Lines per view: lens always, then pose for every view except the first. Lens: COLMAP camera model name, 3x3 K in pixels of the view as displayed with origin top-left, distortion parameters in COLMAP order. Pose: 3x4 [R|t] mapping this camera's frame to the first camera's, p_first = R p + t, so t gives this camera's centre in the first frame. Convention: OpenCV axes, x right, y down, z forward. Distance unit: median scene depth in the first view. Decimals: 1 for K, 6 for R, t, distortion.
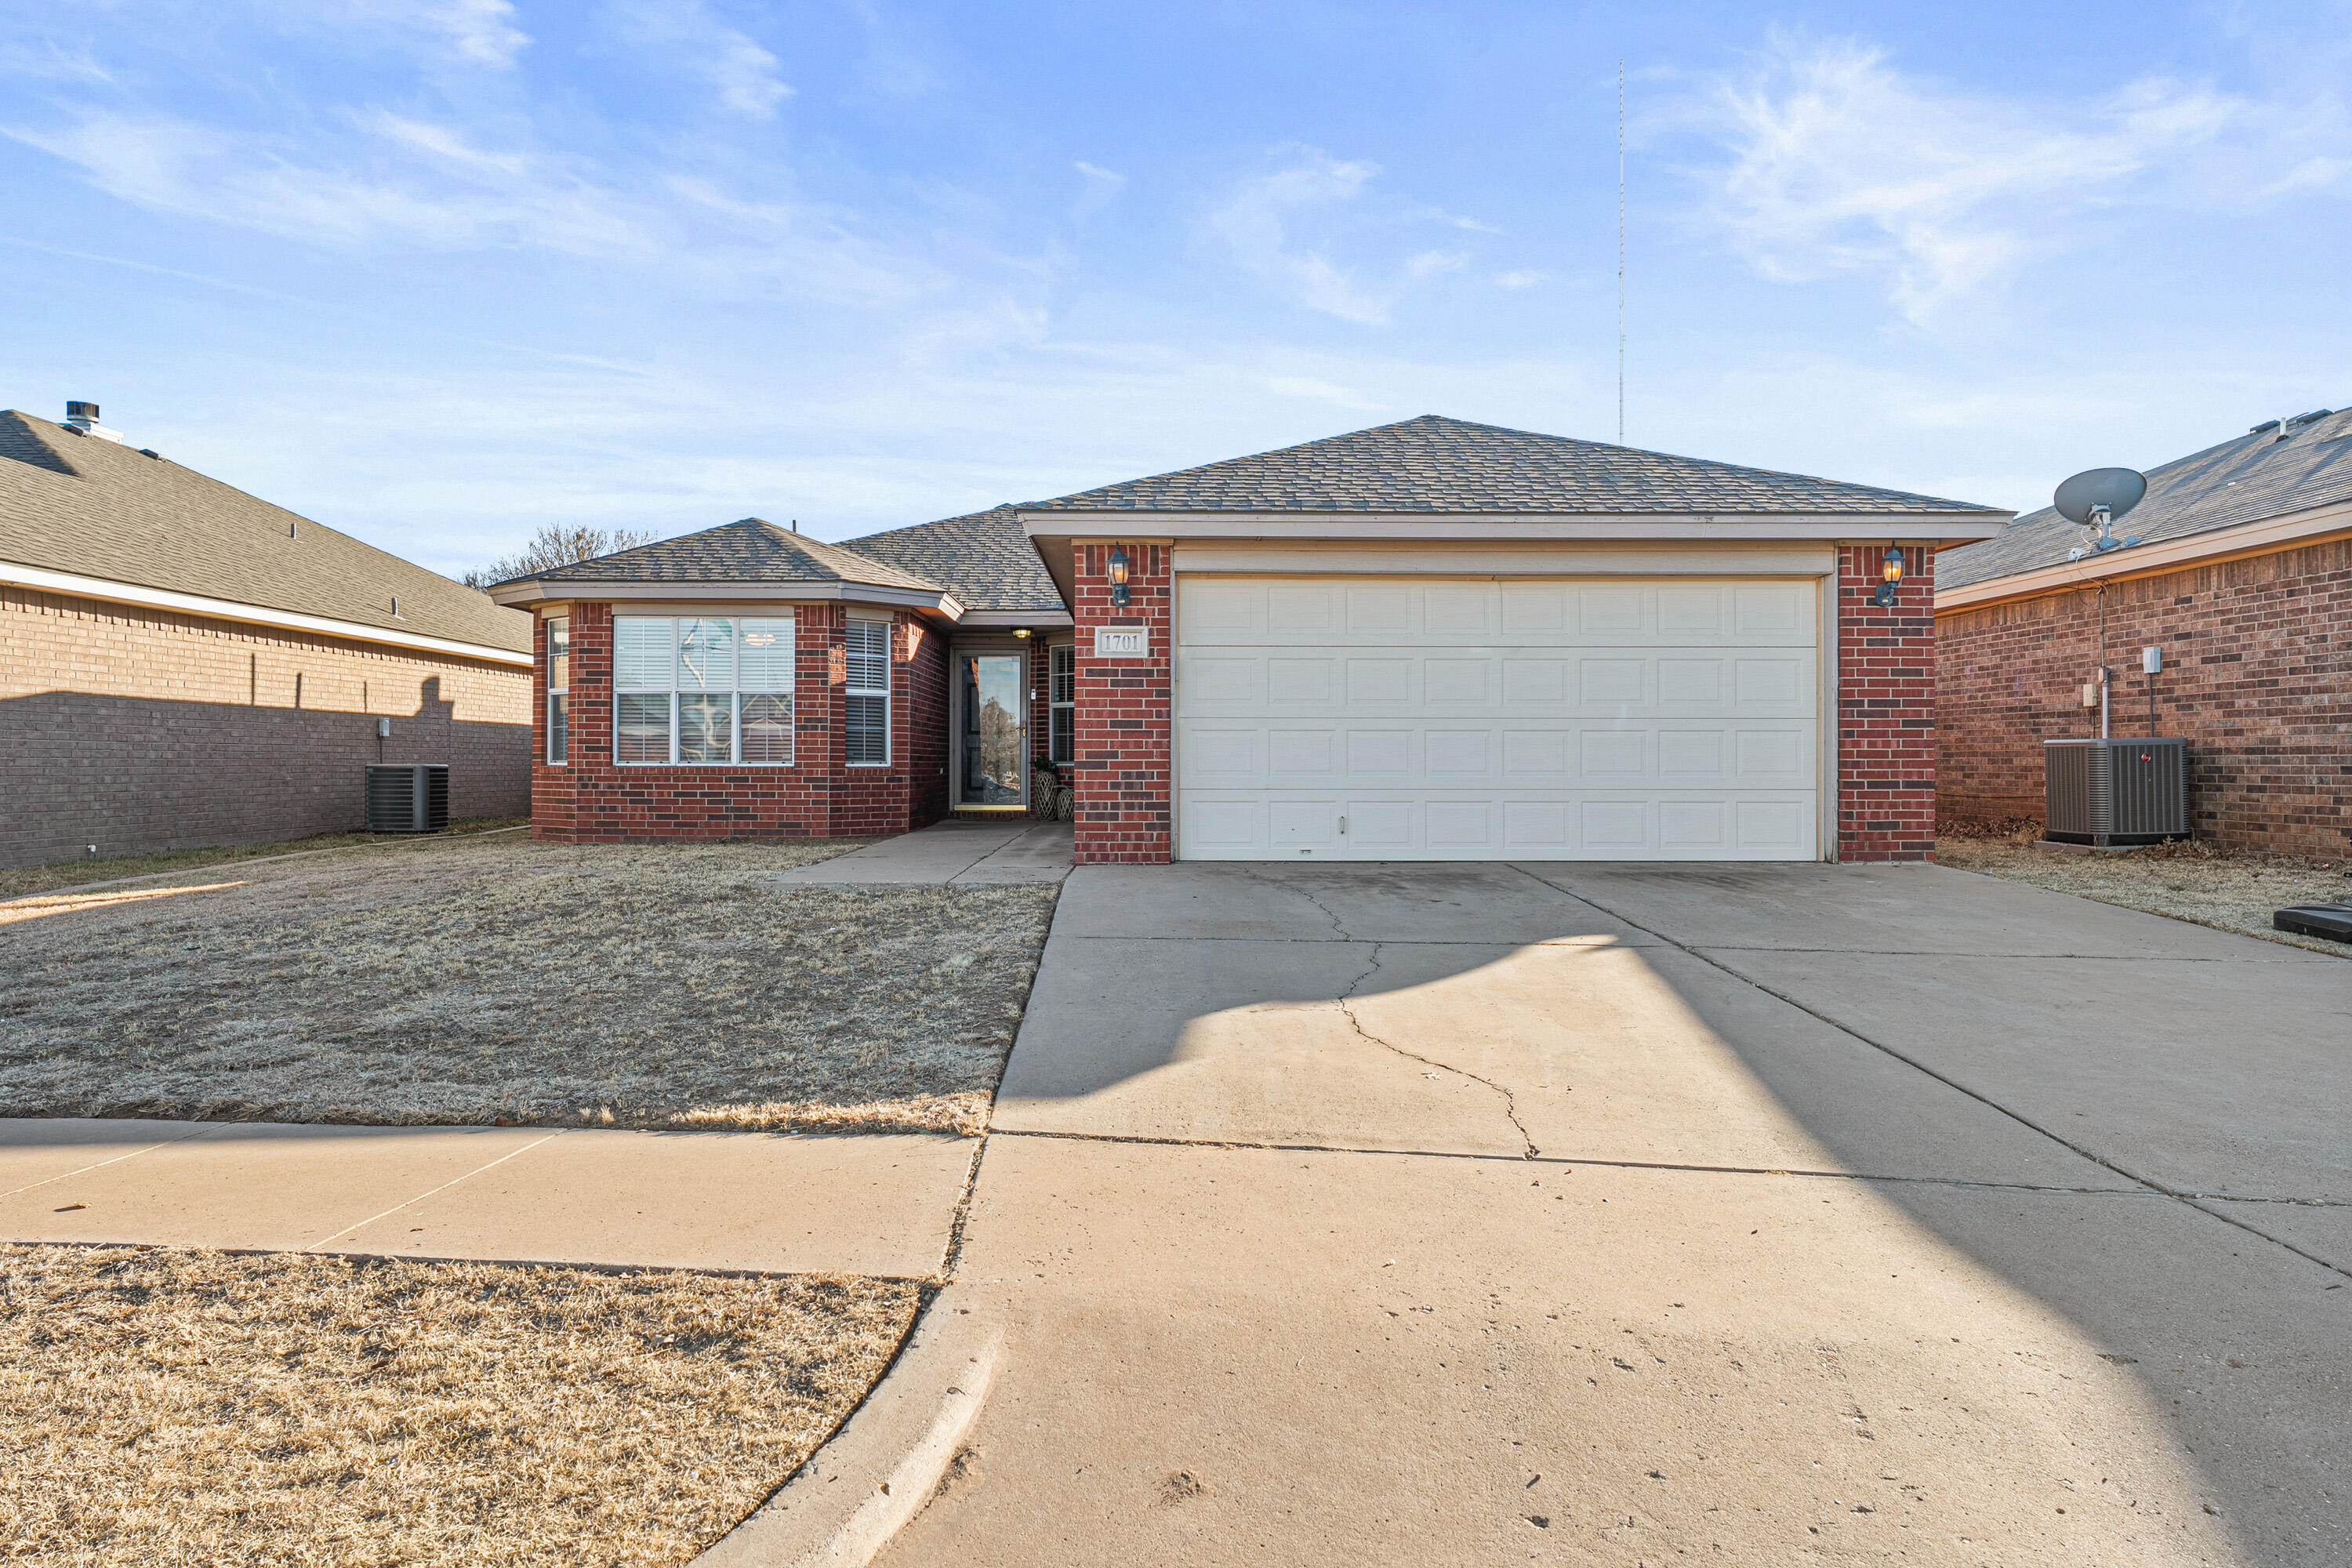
lens RADIAL K [[1632.4, 0, 1176.0], [0, 1632.4, 784.0], [0, 0, 1]] dist [0.000685, 0.000379]
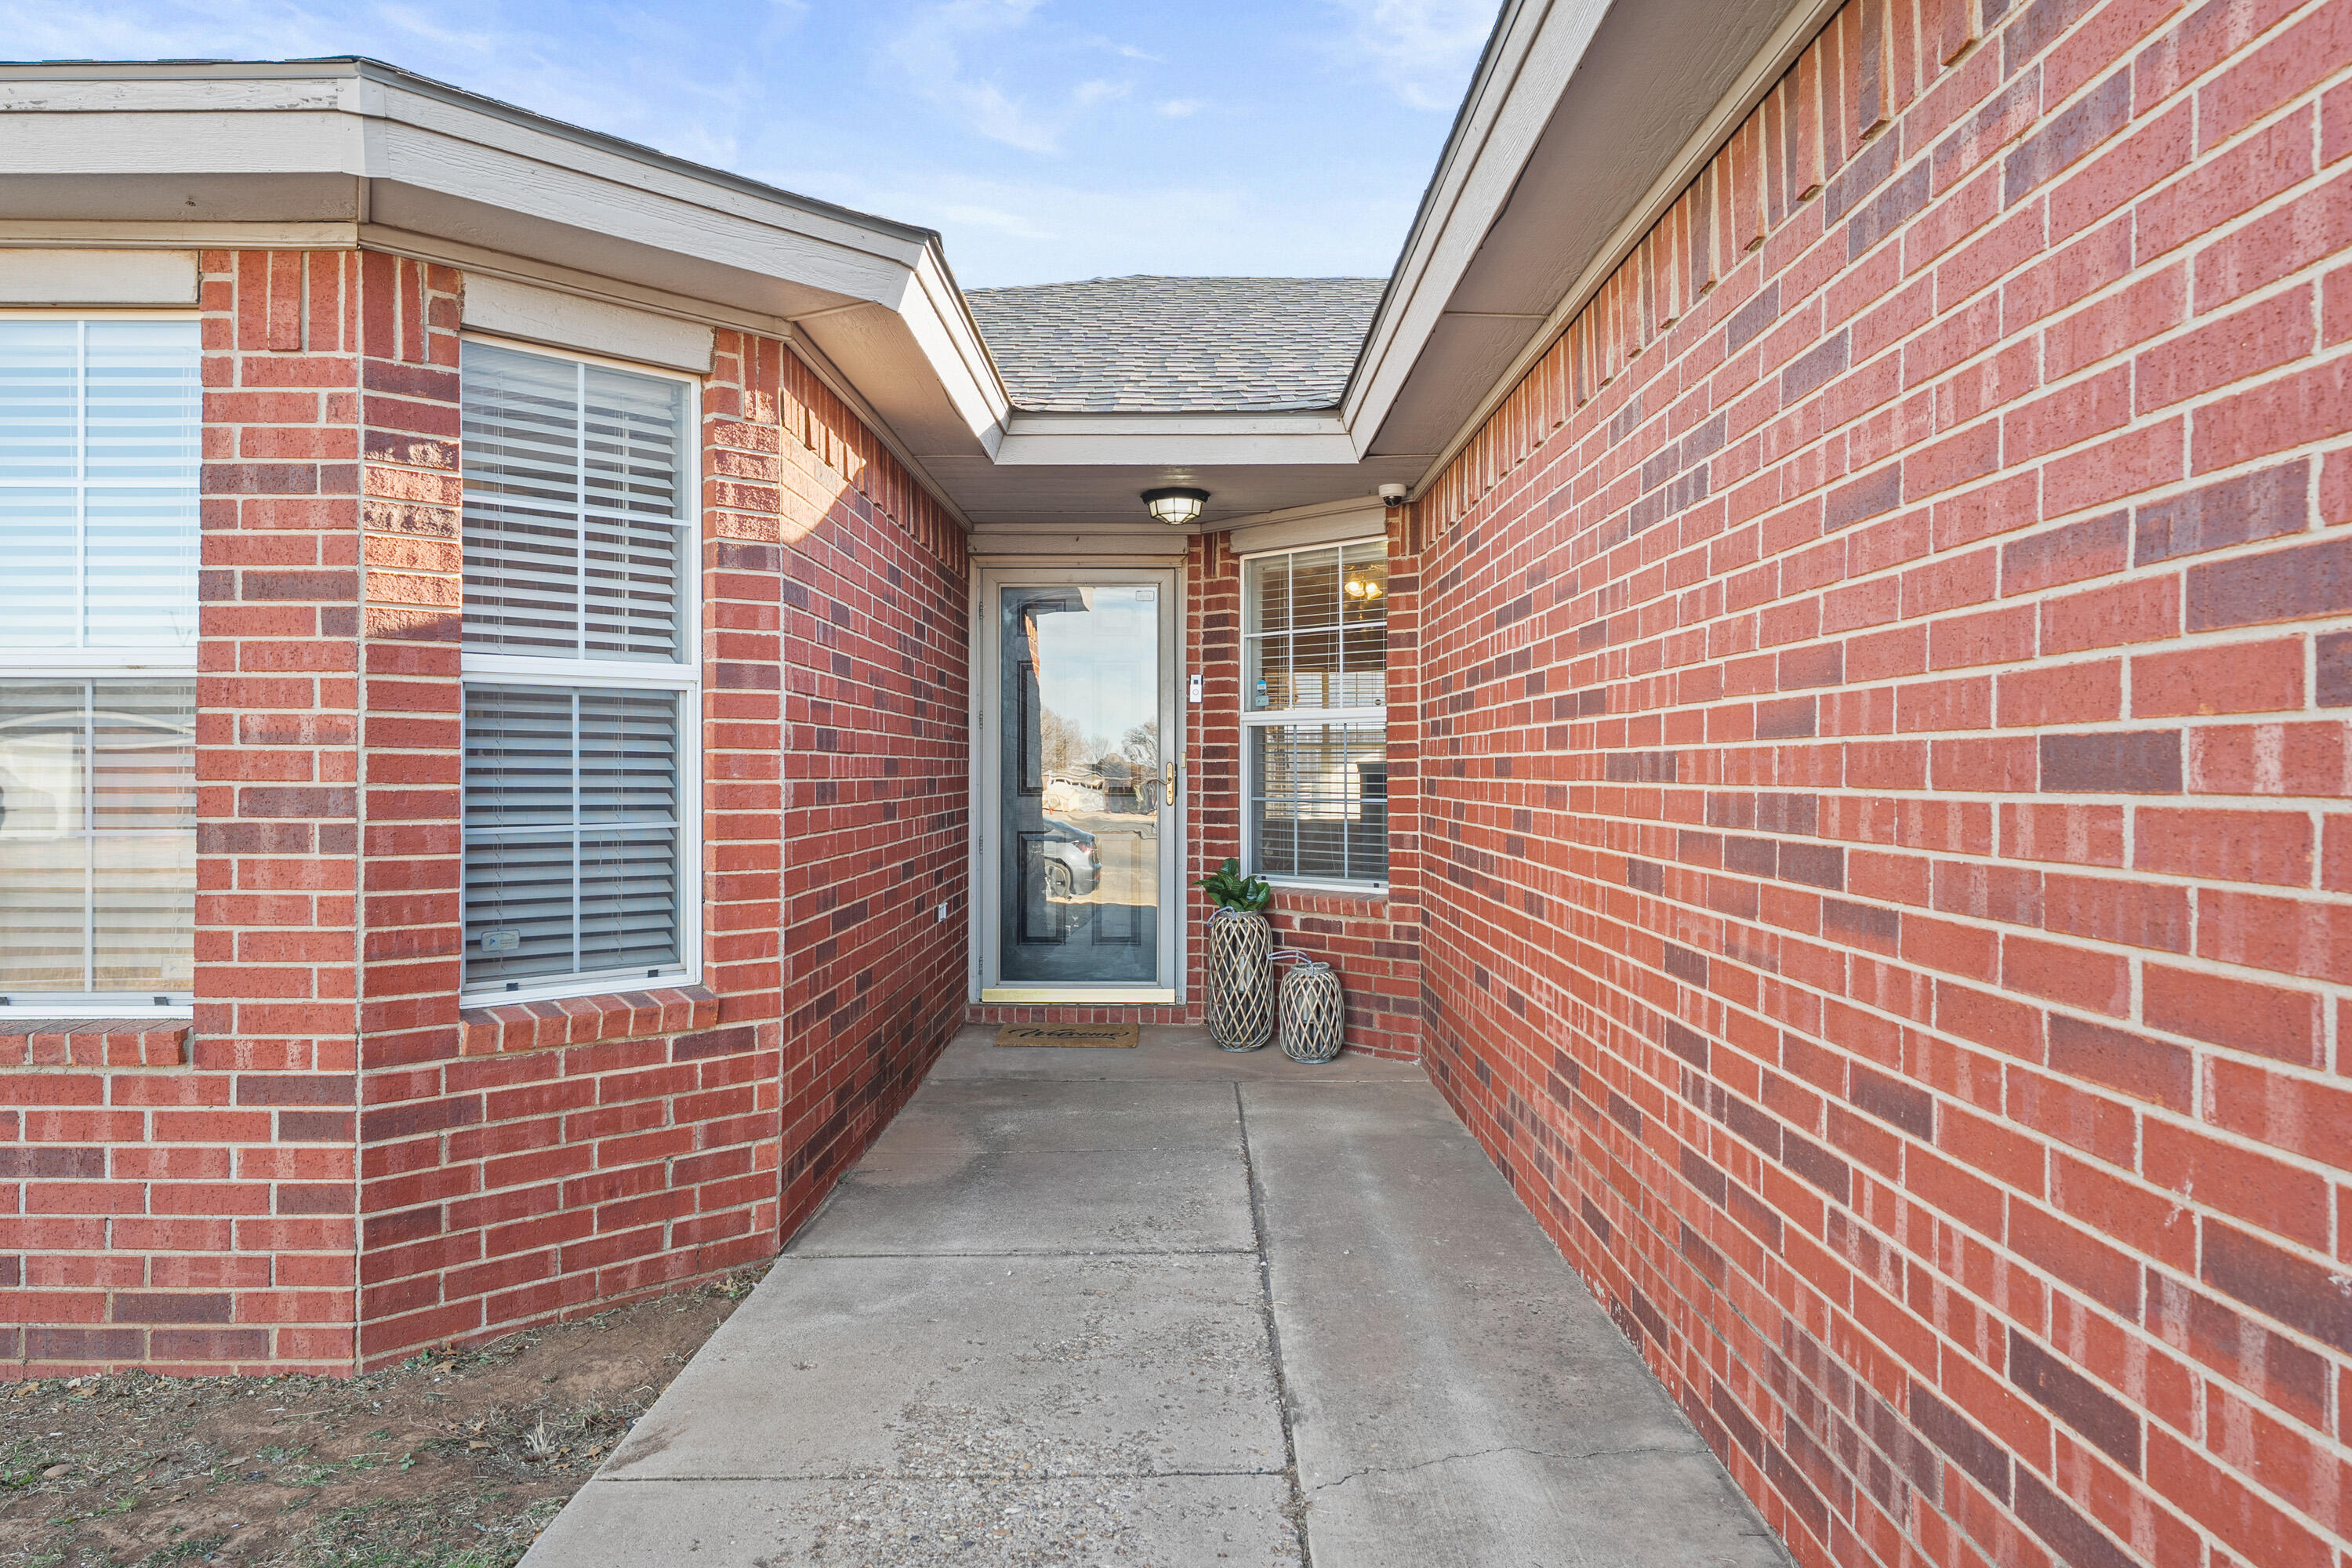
lens RADIAL K [[1632.4, 0, 1176.0], [0, 1632.4, 784.0], [0, 0, 1]] dist [0.000685, 0.000379]
pose [[0.999609, -0.000701, -0.027955, -0.099270], [0.000631, 0.999997, -0.002510, -0.039263], [0.027956, 0.002492, 0.999606, 0.765897]]
